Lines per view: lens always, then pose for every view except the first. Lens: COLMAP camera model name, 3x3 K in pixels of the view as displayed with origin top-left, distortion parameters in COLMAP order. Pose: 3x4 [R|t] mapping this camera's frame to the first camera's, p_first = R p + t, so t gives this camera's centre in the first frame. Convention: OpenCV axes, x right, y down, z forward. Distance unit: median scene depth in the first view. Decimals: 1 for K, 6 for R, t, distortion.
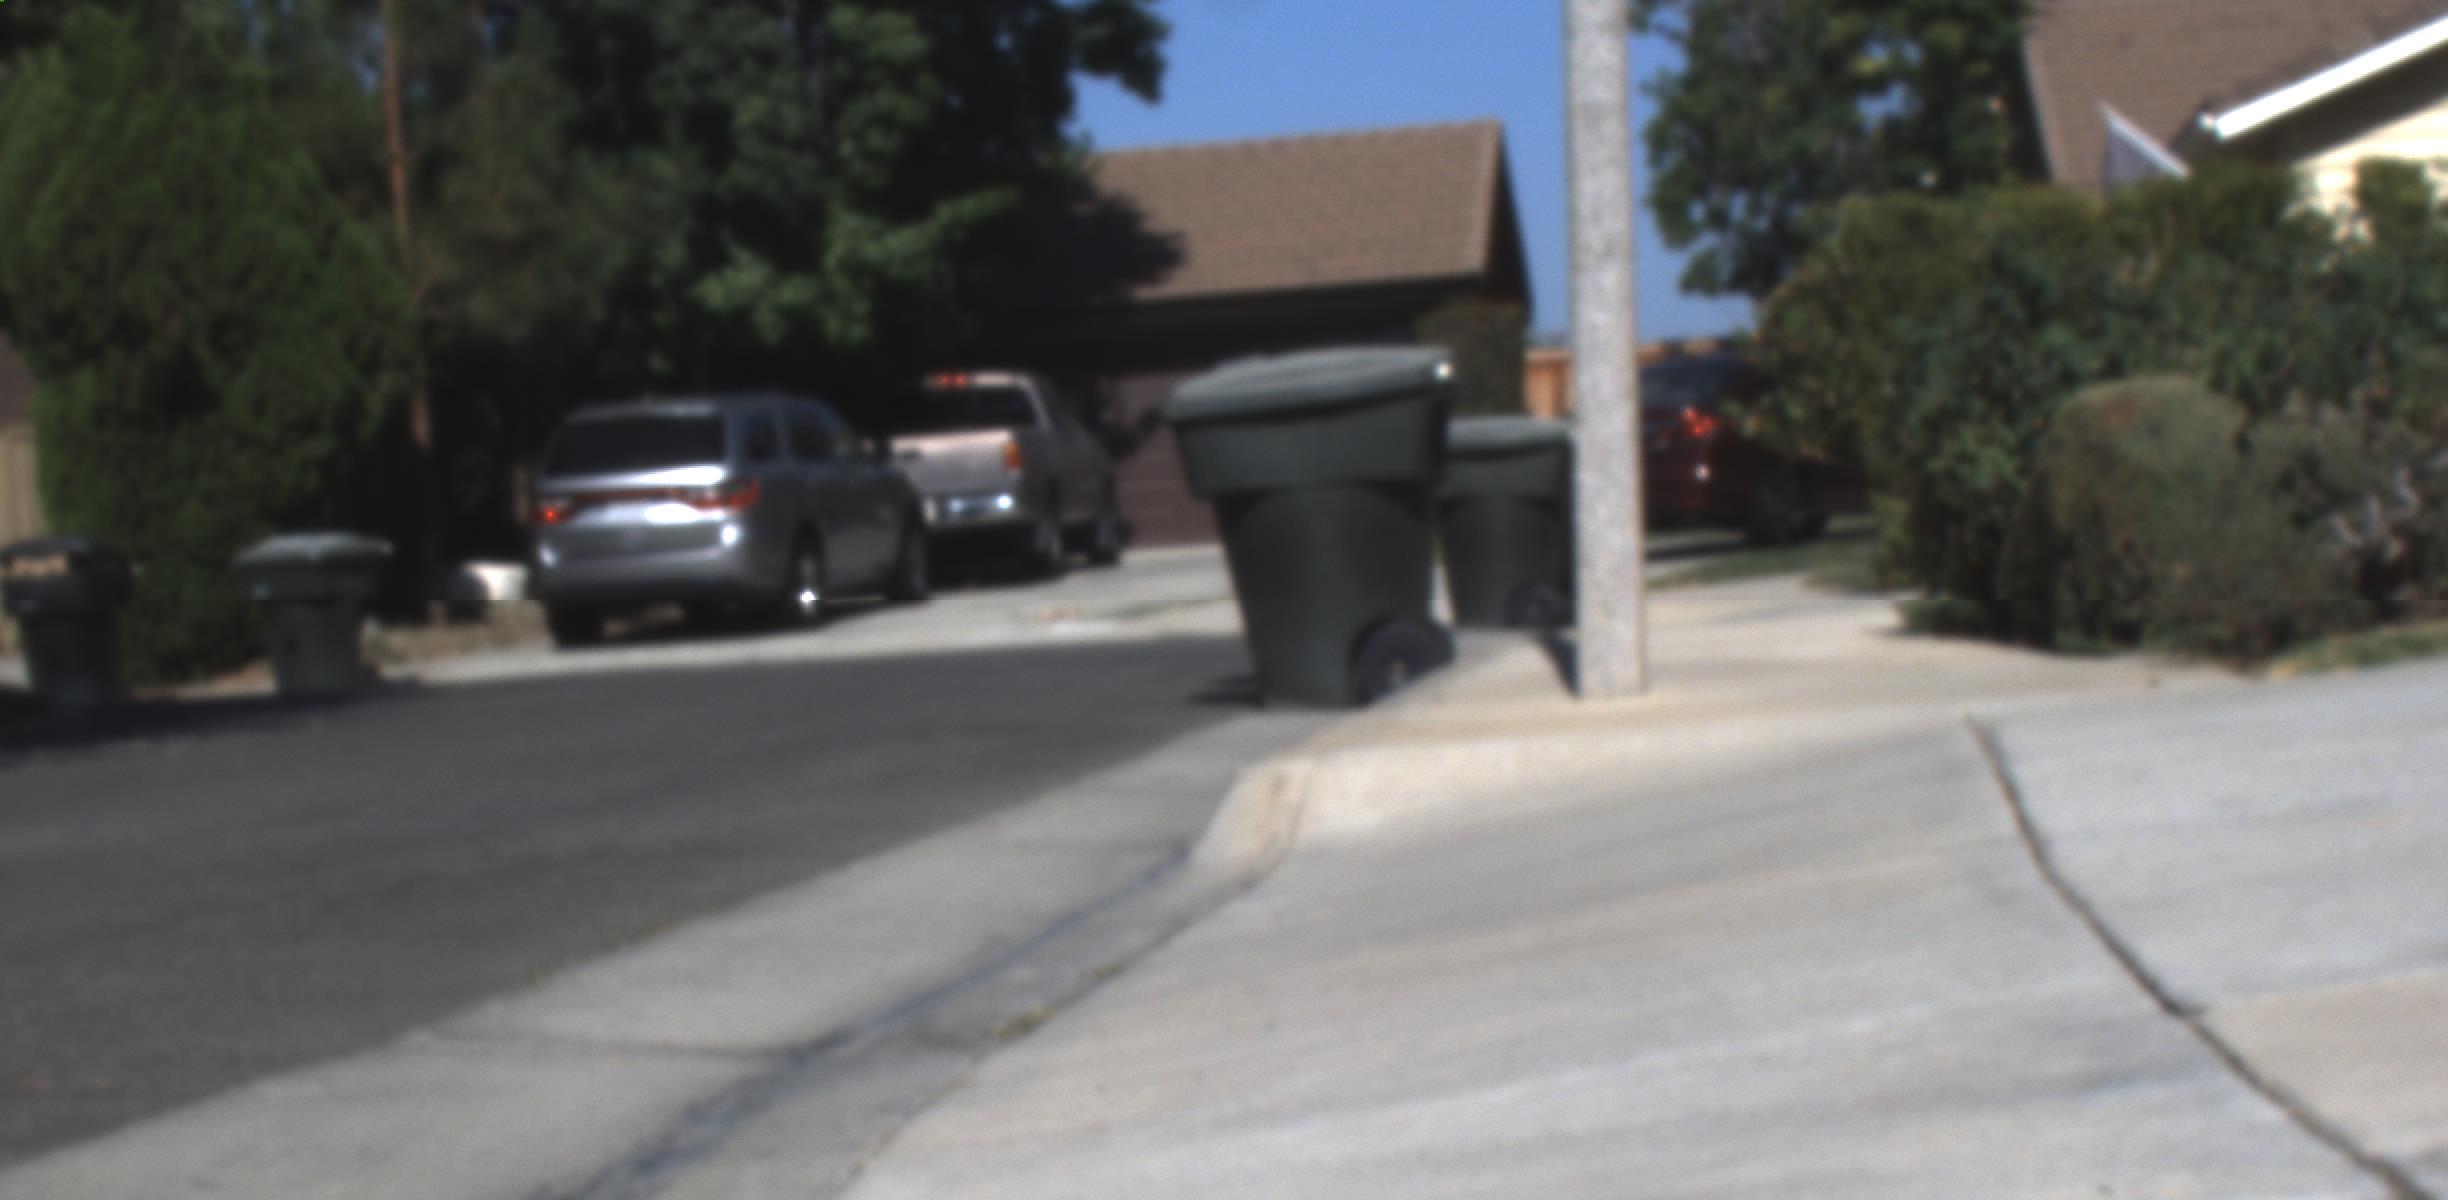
lens RADIAL K [[6209.2, 0, 1224.0], [0, 6209.2, 600.0], [0, 0, 1]] dist [0.039176, 0.024076]
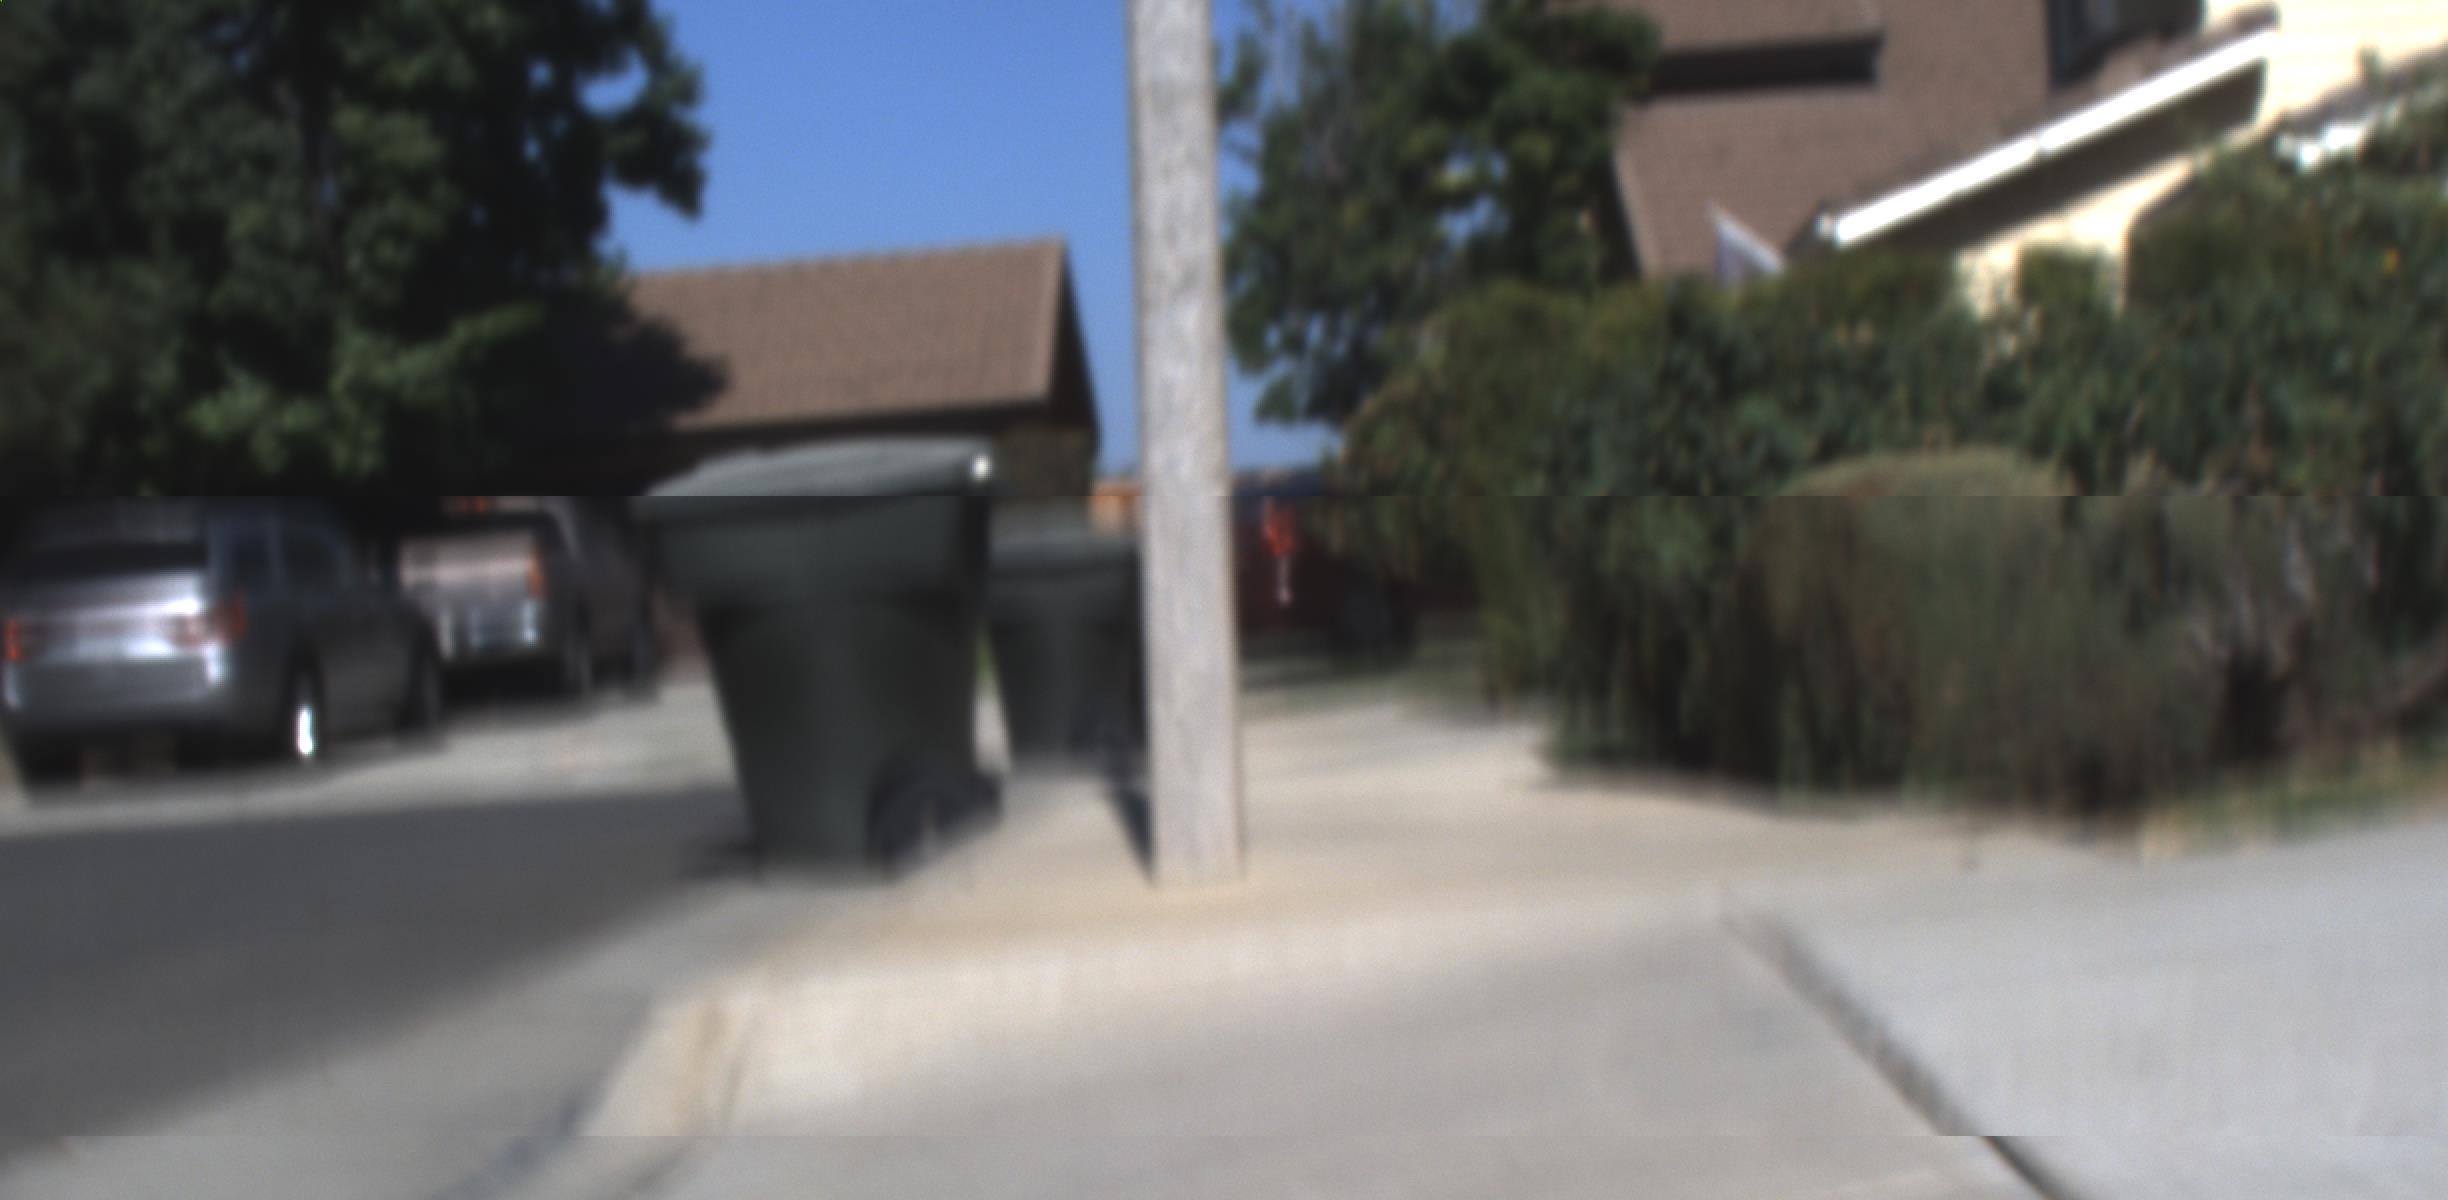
lens RADIAL K [[5984.2, 0, 1224.0], [0, 5984.2, 600.0], [0, 0, 1]] dist [-0.005979, 0.086257]
pose [[0.997574, -0.004930, 0.069435, 0.006199], [0.006603, 0.999693, -0.023880, -0.000447], [-0.069296, 0.024280, 0.997301, 0.108629]]
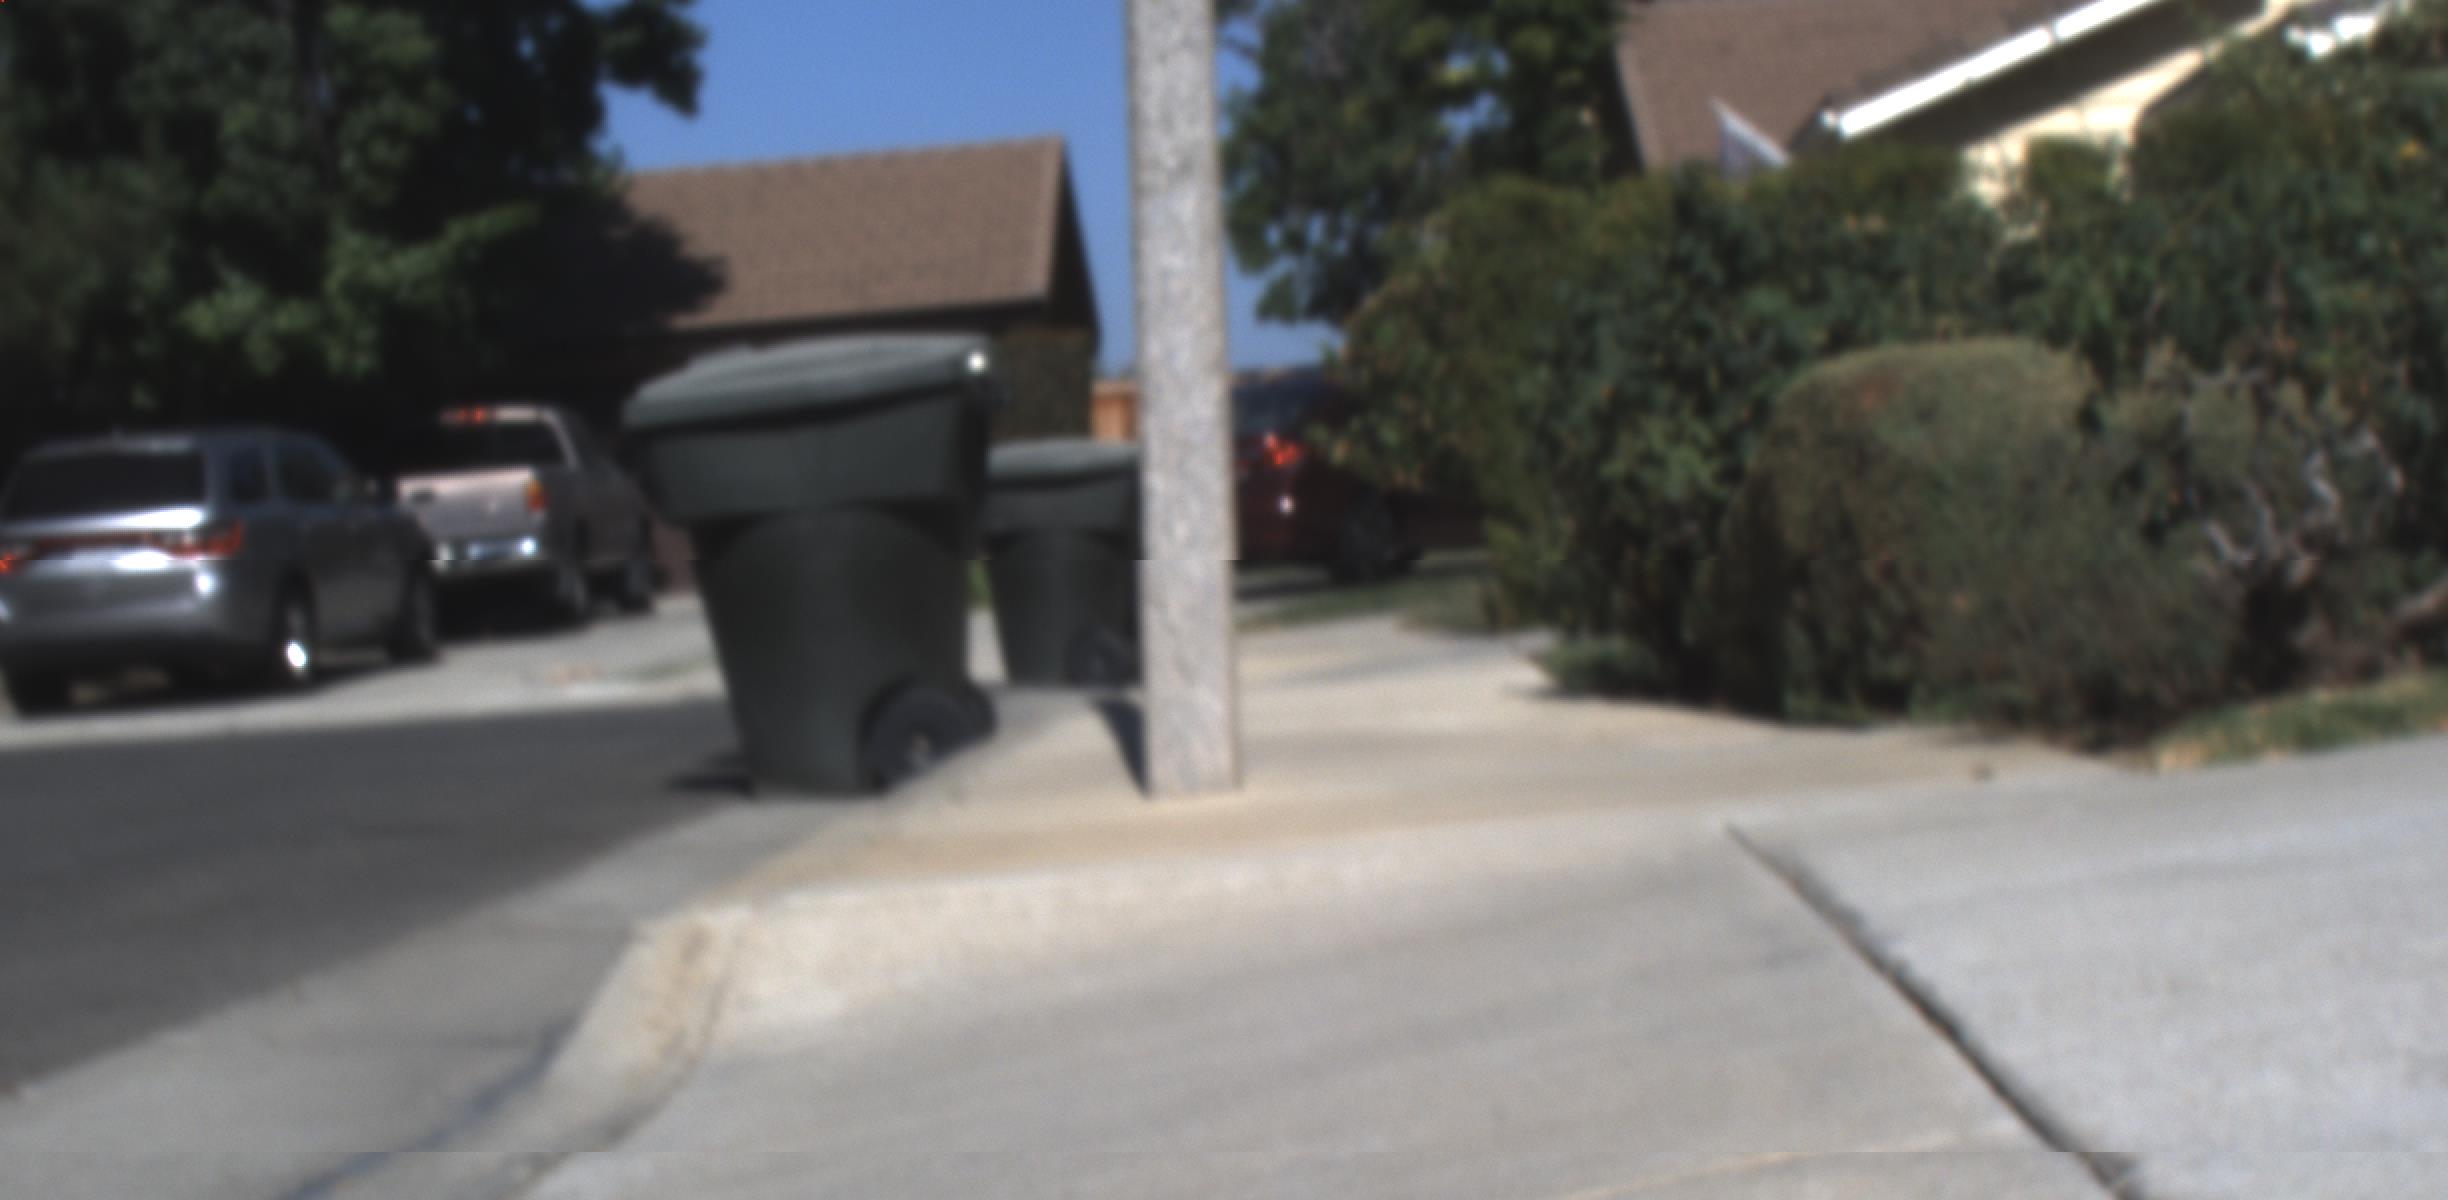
lens RADIAL K [[5984.2, 0, 1224.0], [0, 5984.2, 600.0], [0, 0, 1]] dist [-0.005979, 0.086257]
pose [[0.997575, -0.009303, 0.068977, 0.006717], [0.009835, 0.999924, -0.007380, -0.000269], [-0.068903, 0.008041, 0.997591, 0.114189]]
